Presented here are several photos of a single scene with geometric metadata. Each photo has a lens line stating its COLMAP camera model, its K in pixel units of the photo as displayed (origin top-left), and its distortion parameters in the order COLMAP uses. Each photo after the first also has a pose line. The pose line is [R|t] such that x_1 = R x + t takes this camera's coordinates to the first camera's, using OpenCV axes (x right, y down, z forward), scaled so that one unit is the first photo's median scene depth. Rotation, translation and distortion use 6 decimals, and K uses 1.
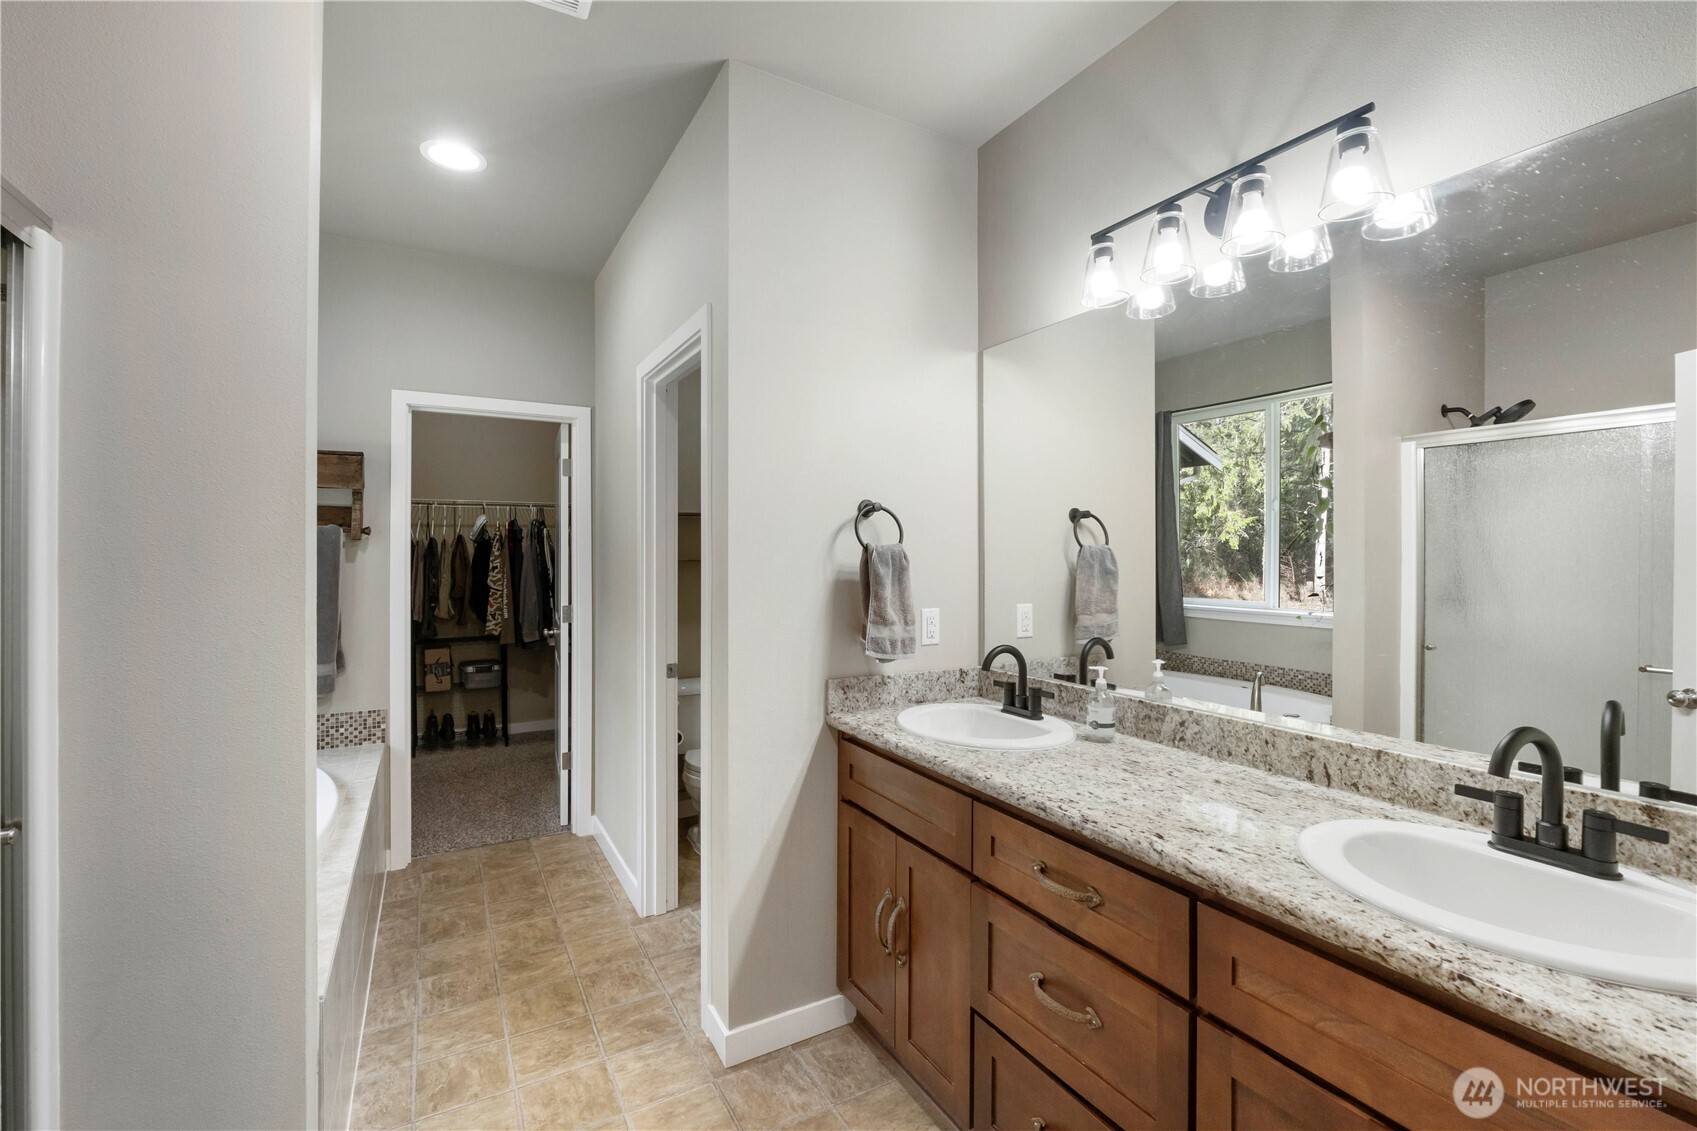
lens RADIAL K [[715.6, 0, 846.3], [0, 715.6, 562.2], [0, 0, 1]] dist [-0.009319, 0.000050]
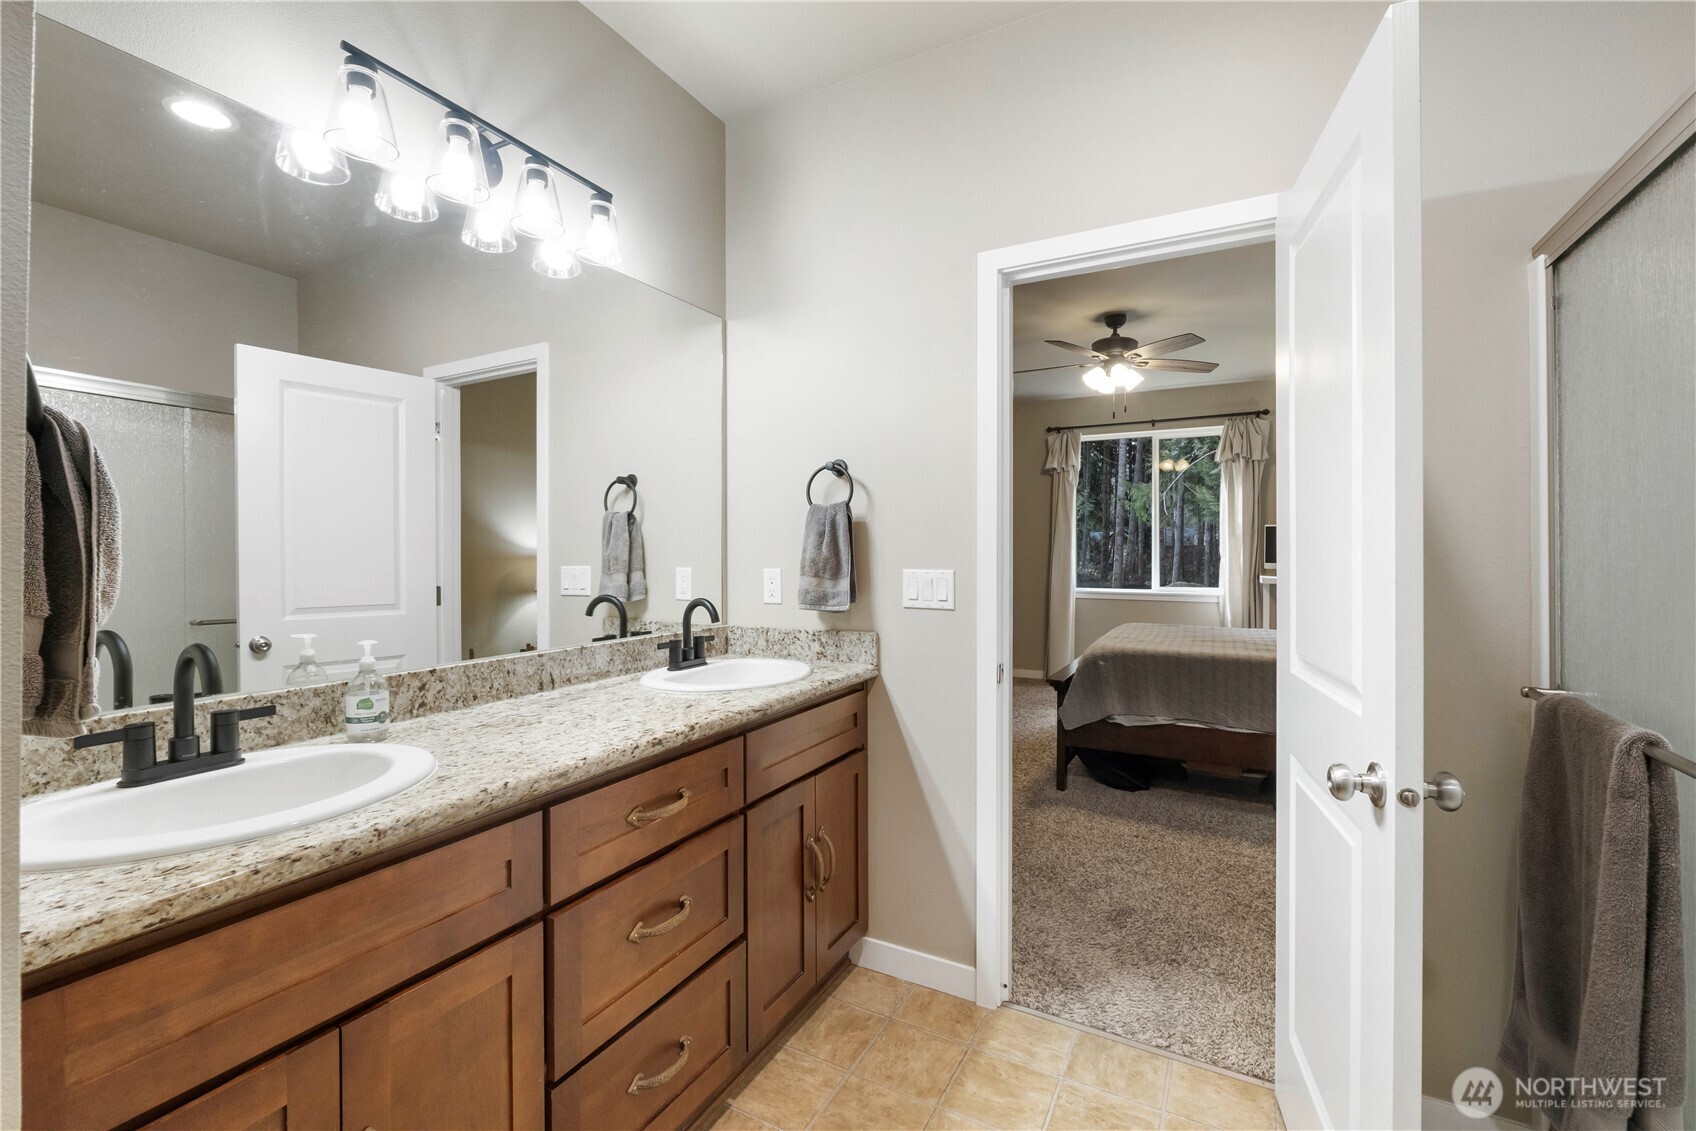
lens RADIAL K [[715.2, 0, 841.5], [0, 715.2, 554.7], [0, 0, 1]] dist [-0.009319, 0.000050]
pose [[-0.517066, -0.004060, 0.855936, -0.643299], [0.010769, 0.999879, 0.011248, 0.066063], [-0.855878, 0.015034, -0.516960, 1.168639]]
